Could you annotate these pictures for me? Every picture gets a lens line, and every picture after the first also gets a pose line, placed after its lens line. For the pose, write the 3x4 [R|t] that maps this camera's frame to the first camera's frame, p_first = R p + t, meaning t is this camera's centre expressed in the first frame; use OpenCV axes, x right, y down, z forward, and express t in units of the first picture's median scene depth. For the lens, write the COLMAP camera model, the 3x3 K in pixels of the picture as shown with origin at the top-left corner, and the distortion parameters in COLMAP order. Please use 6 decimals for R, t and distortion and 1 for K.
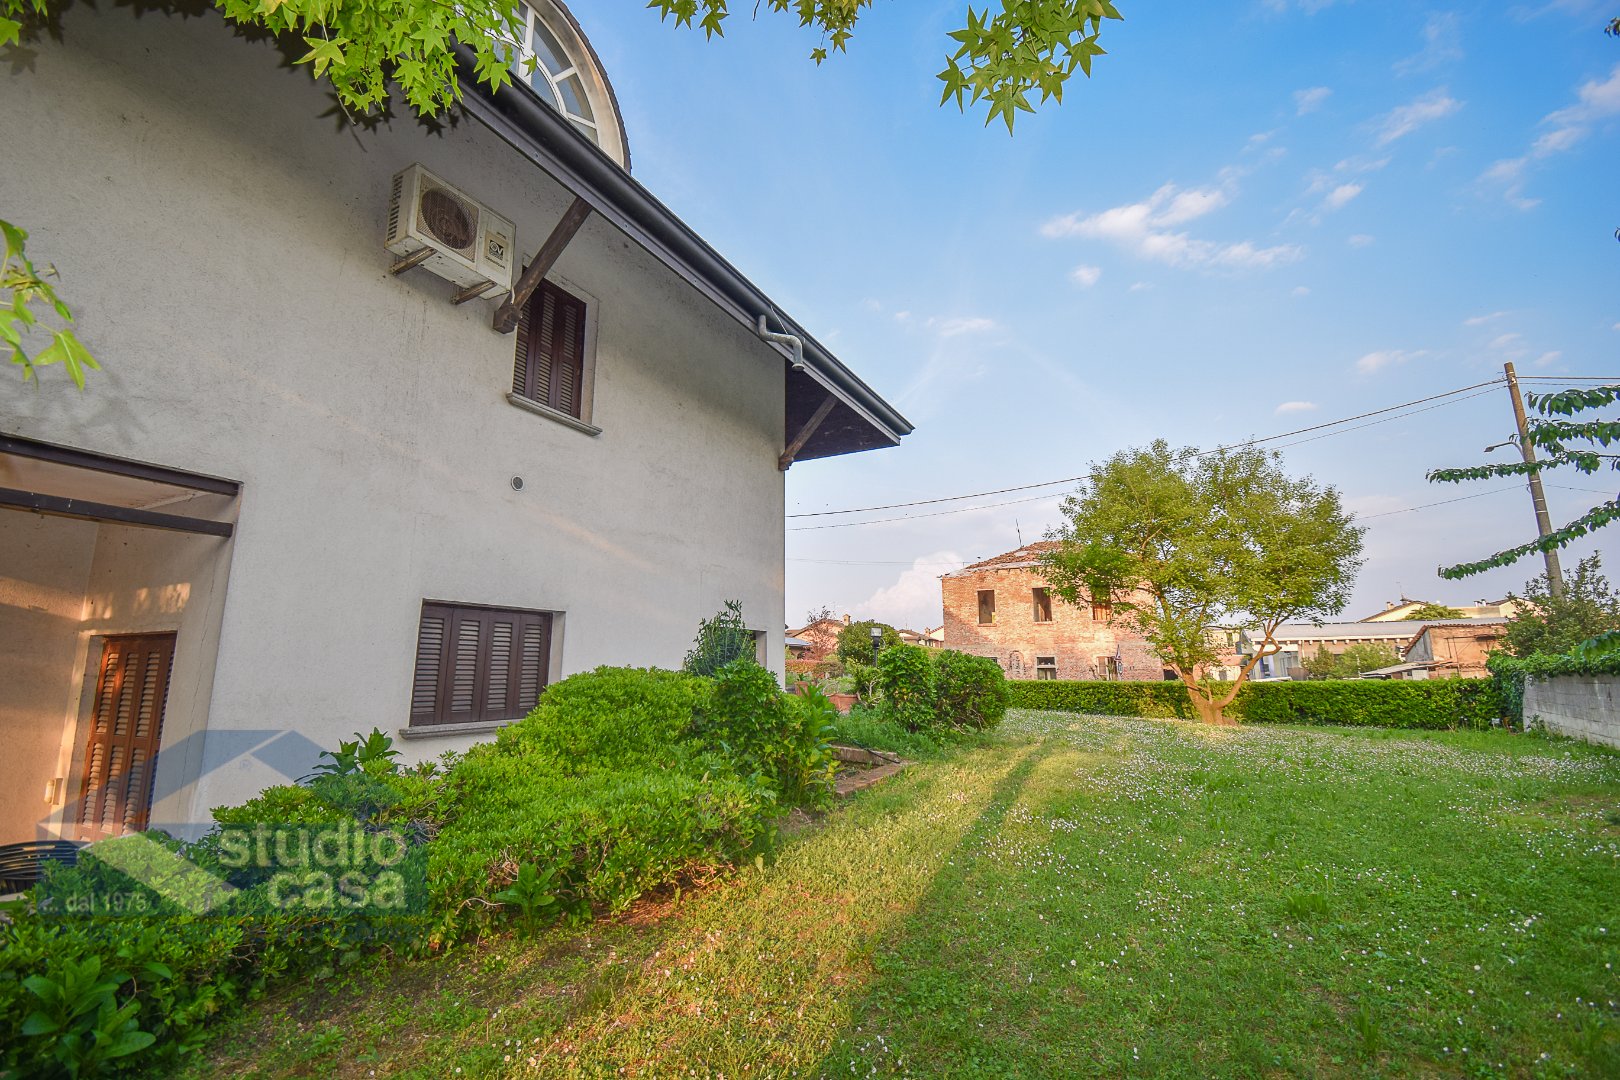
lens RADIAL K [[713.7, 0, 810.0], [0, 713.7, 540.0], [0, 0, 1]] dist [0.000438, -0.000228]
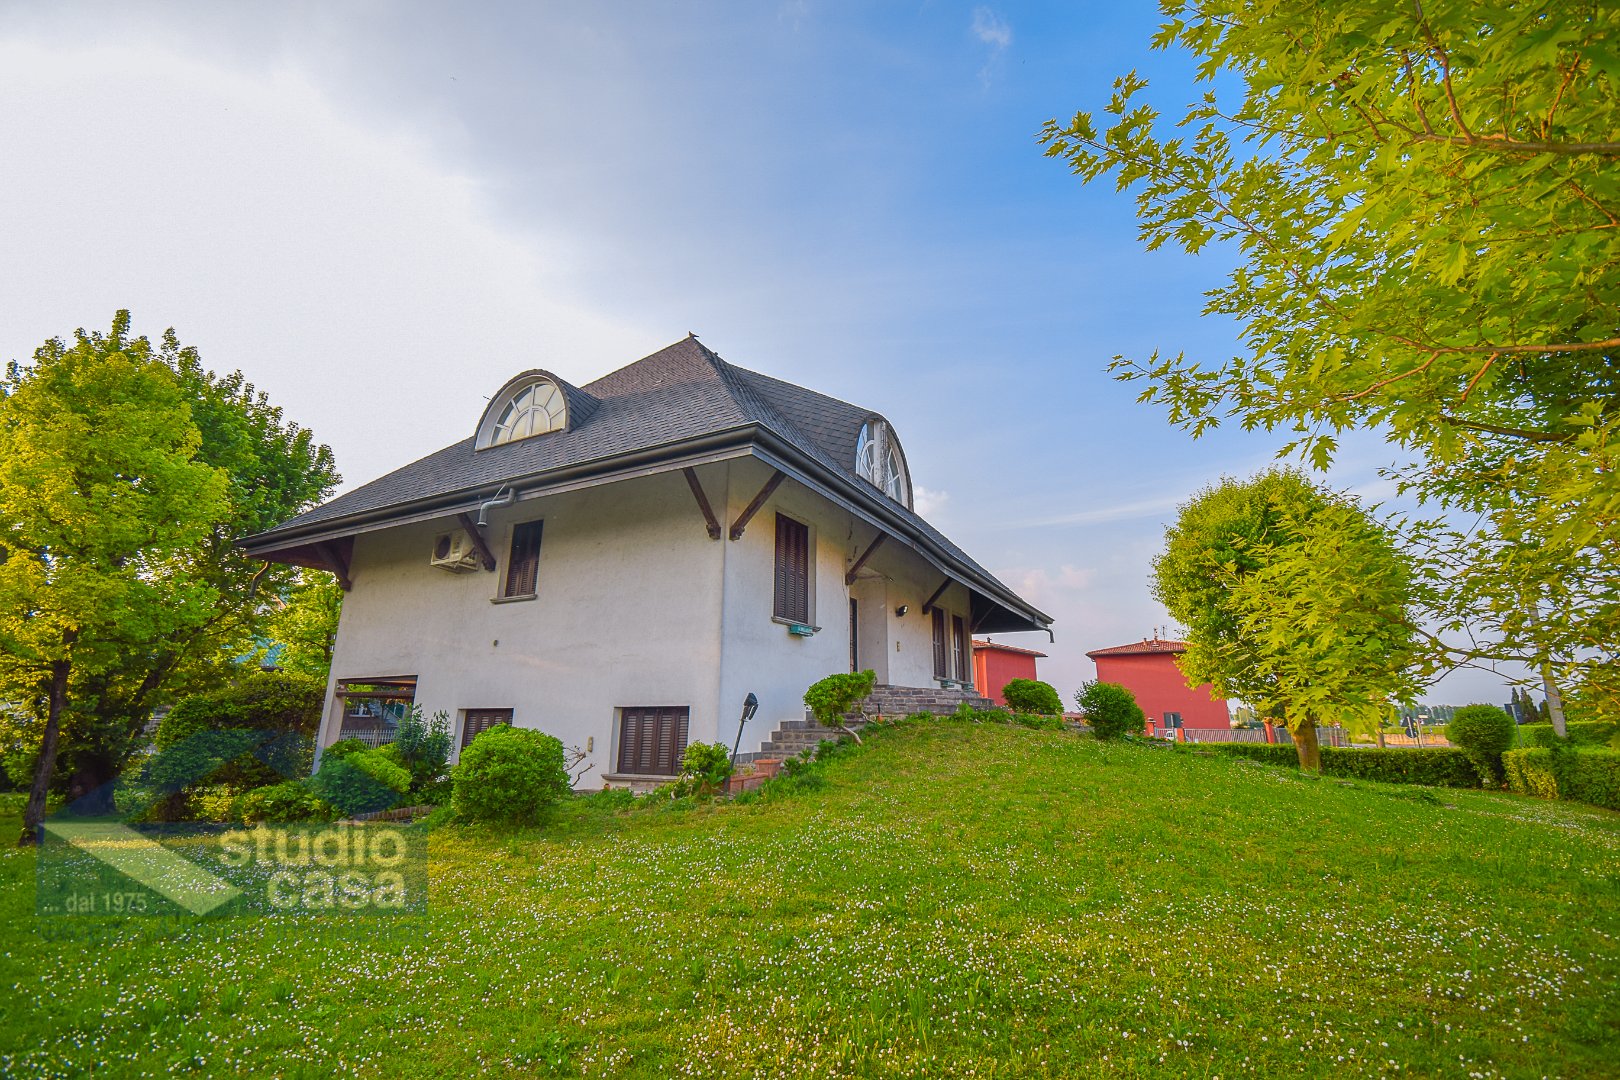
lens RADIAL K [[713.7, 0, 810.0], [0, 713.7, 540.0], [0, 0, 1]] dist [0.000438, -0.000228]
pose [[0.004792, -0.264774, -0.964299, 1.376694], [0.177797, 0.949171, -0.259737, 0.277895], [0.984056, -0.170204, 0.051625, 1.598232]]
